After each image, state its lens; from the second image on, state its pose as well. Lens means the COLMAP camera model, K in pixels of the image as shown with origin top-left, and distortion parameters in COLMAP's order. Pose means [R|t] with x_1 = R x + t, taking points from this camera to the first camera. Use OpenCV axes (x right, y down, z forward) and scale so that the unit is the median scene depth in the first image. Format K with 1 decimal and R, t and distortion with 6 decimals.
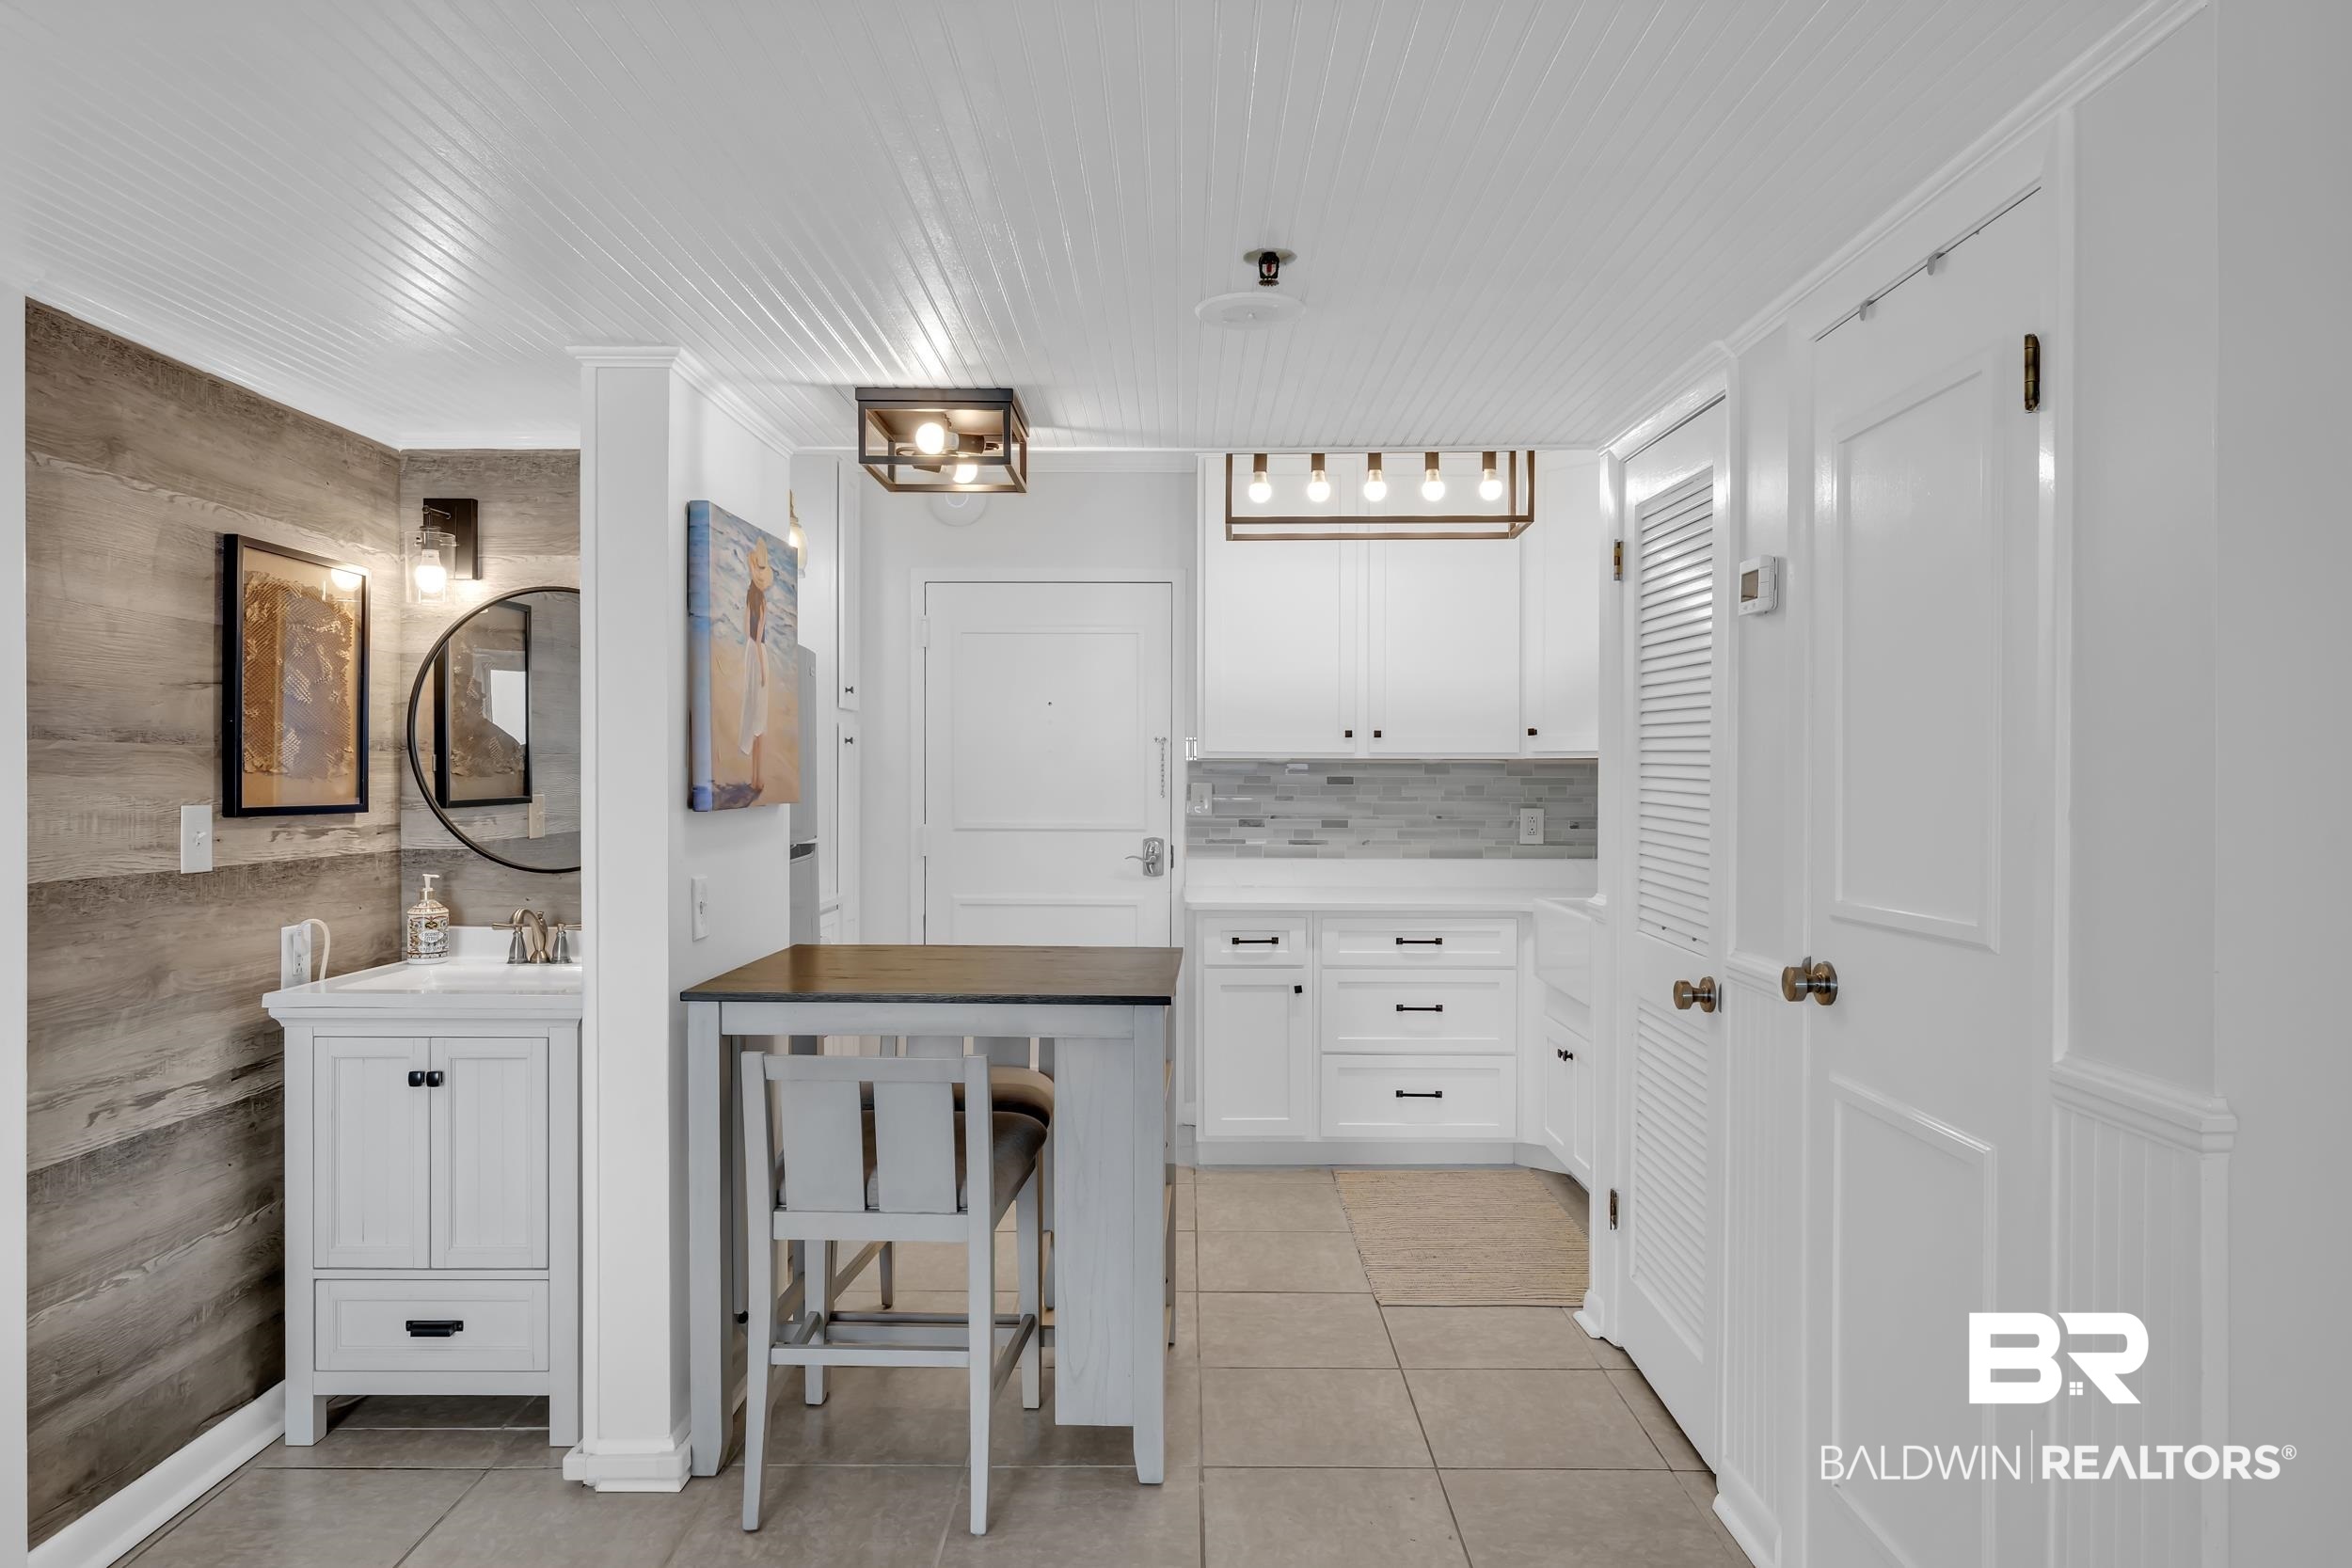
lens RADIAL K [[1424.6, 0, 1188.1], [0, 1424.6, 789.1], [0, 0, 1]] dist [0.006370, 0.000372]
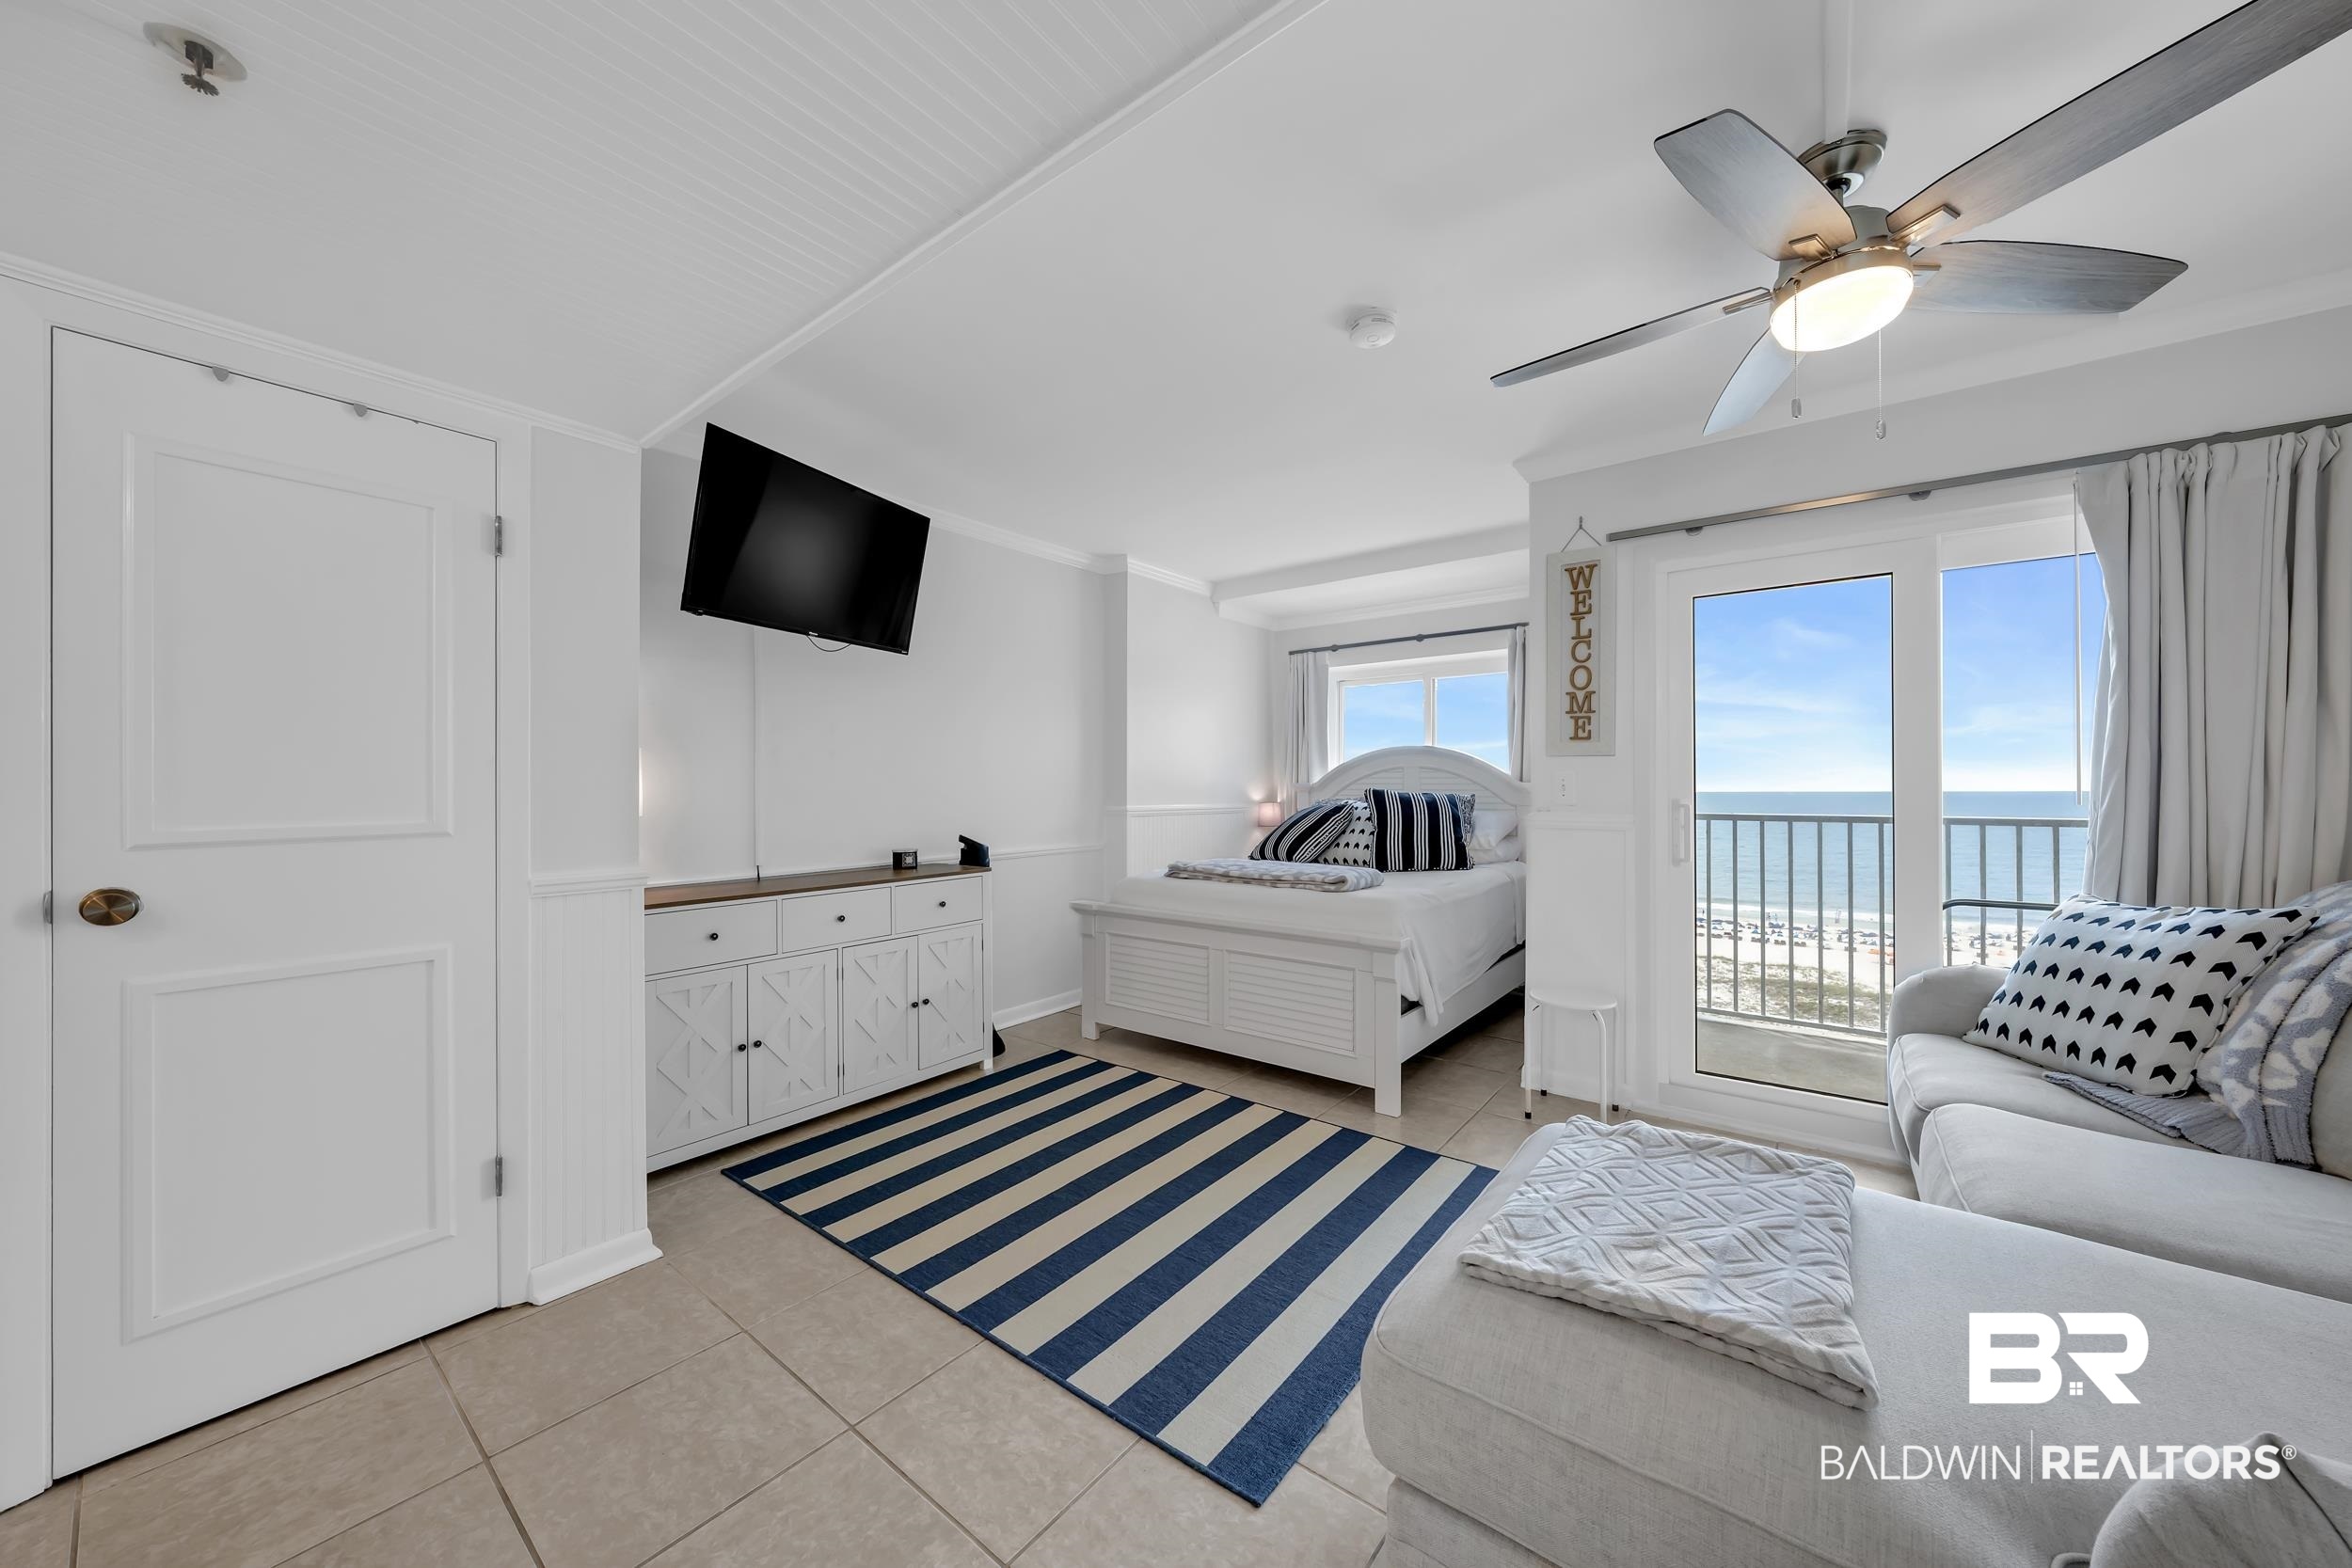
lens RADIAL K [[820.1, 0, 1180.8], [0, 820.1, 783.9], [0, 0, 1]] dist [-0.001020, 0.000252]
pose [[-0.787557, 0.002360, 0.616237, -0.514853], [0.005797, 0.999977, 0.003580, 0.033139], [-0.616215, 0.006392, -0.787552, 0.800547]]
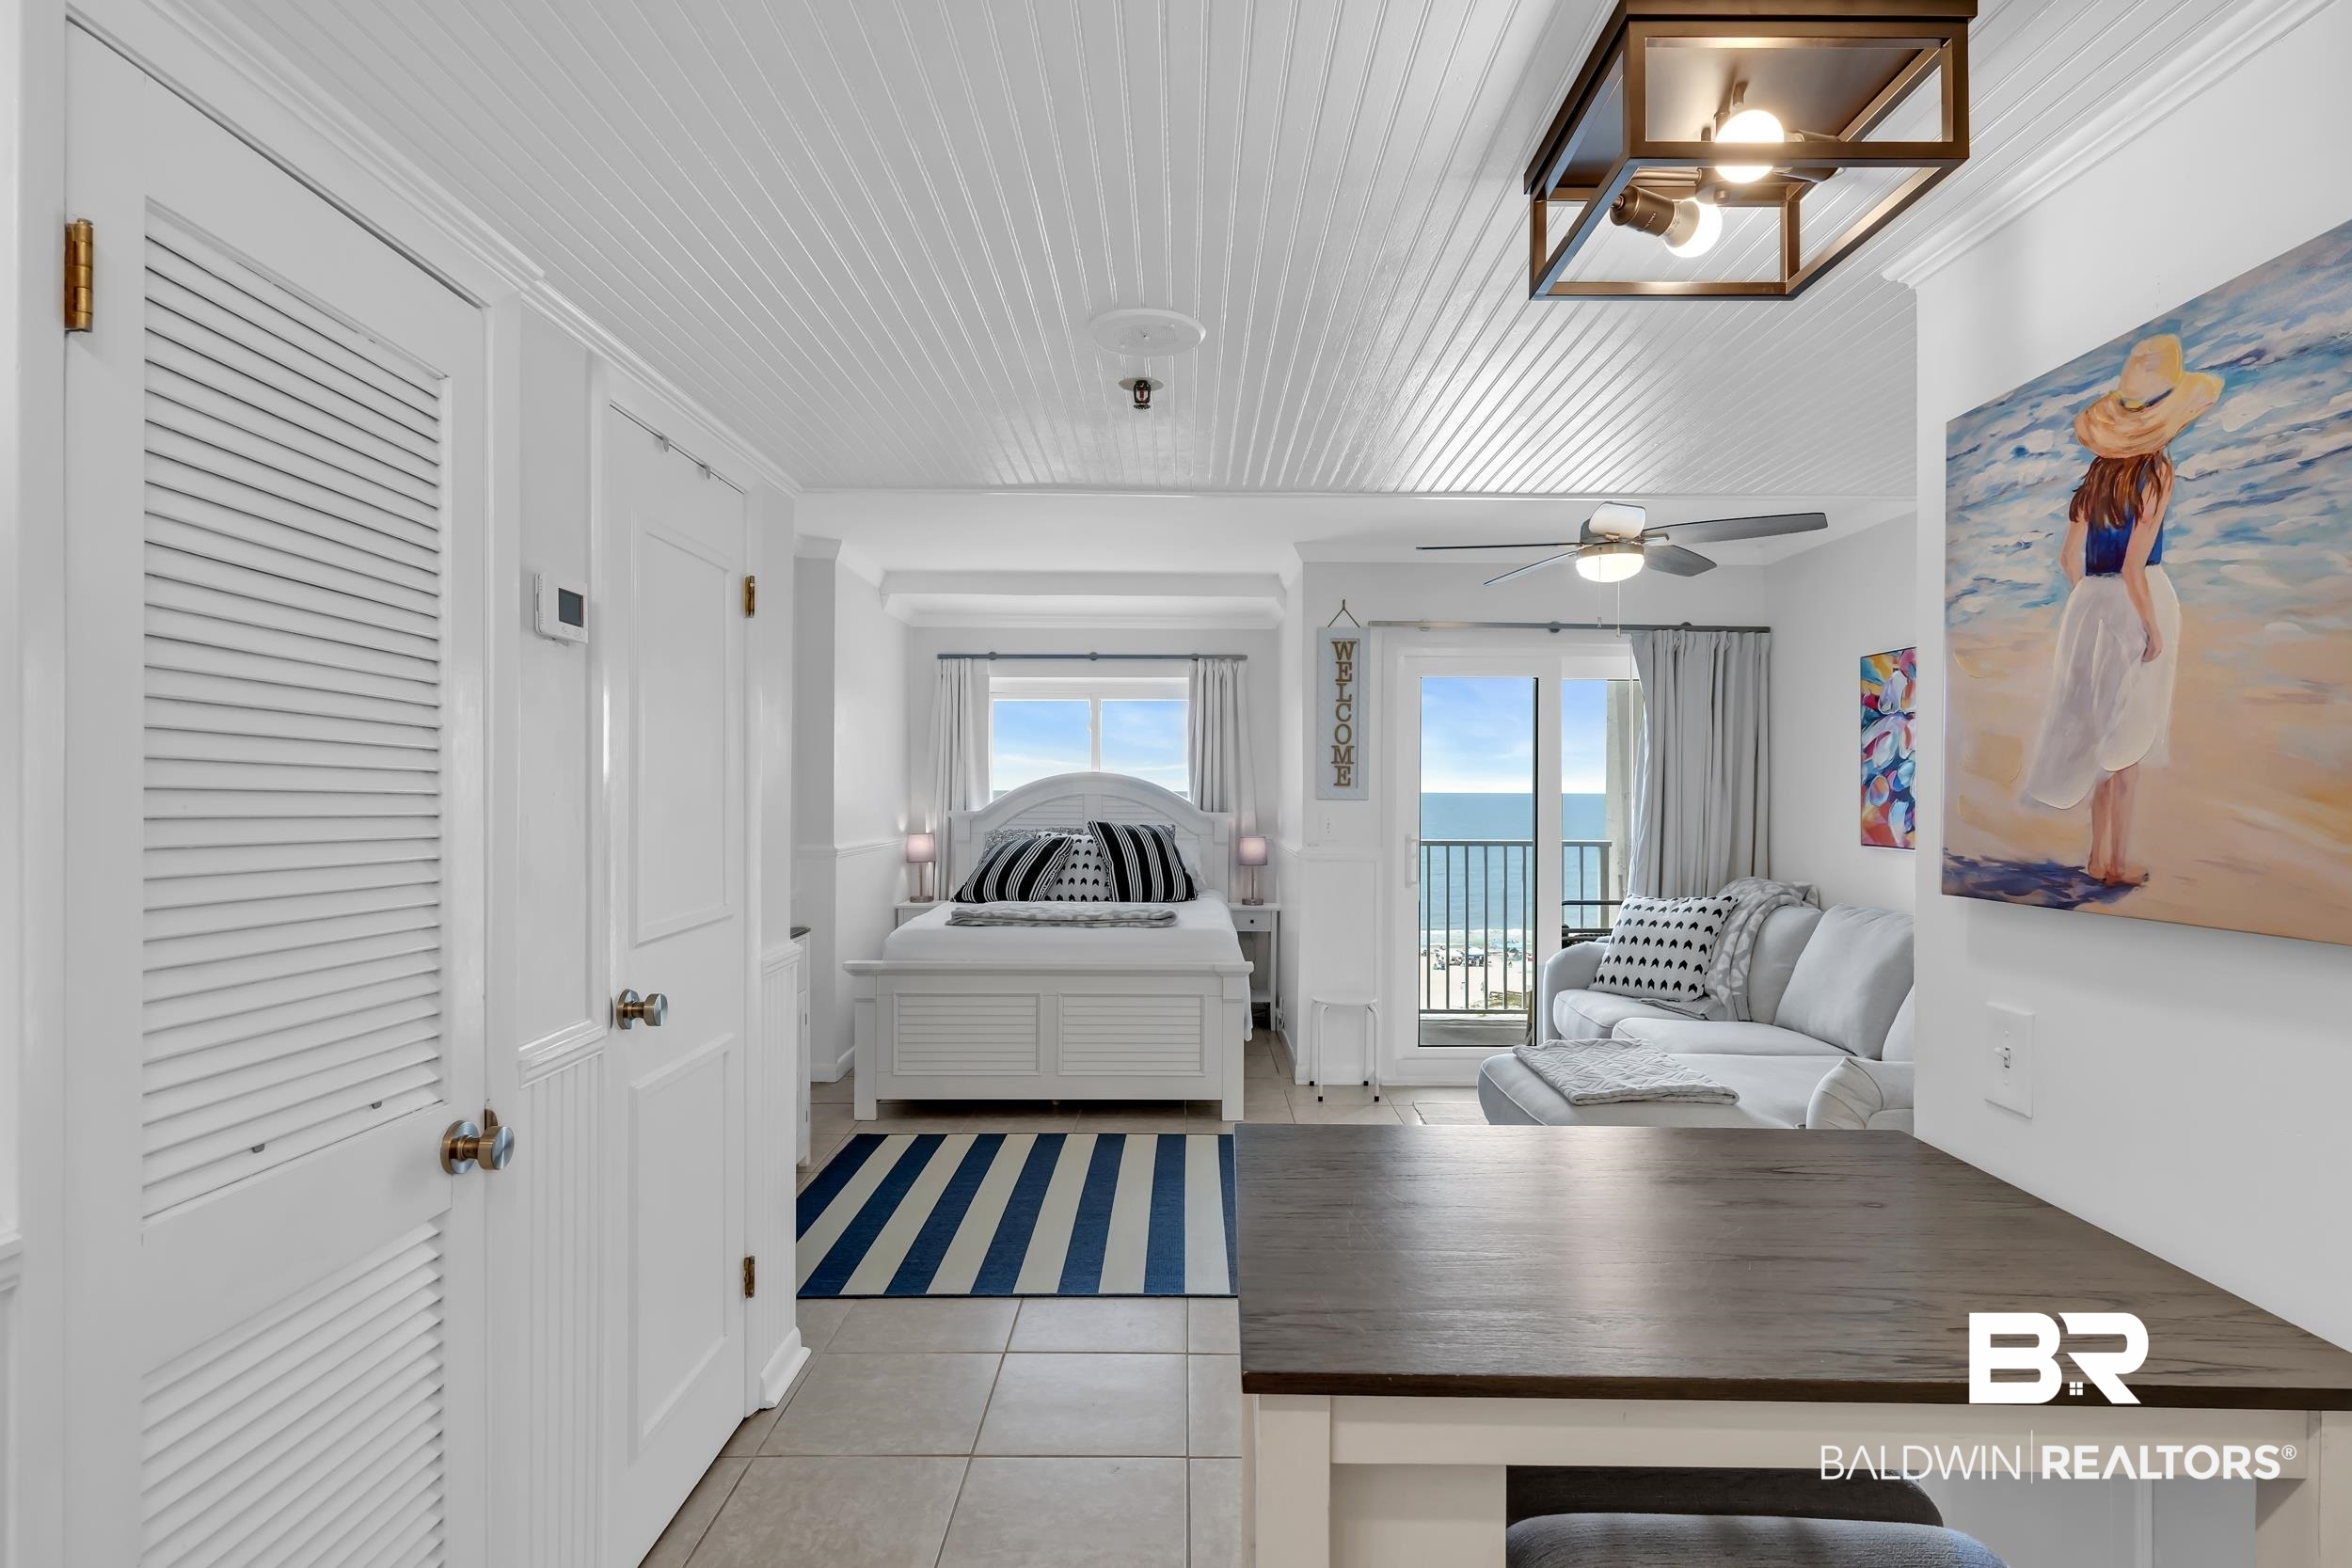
lens RADIAL K [[1182.7, 0, 1182.1], [0, 1182.7, 792.4], [0, 0, 1]] dist [0.000478, 0.000301]
pose [[-0.999975, -0.005735, 0.004064, 0.013379], [-0.005678, 0.999887, 0.013890, -0.036641], [-0.004143, 0.013867, -0.999895, 1.538307]]
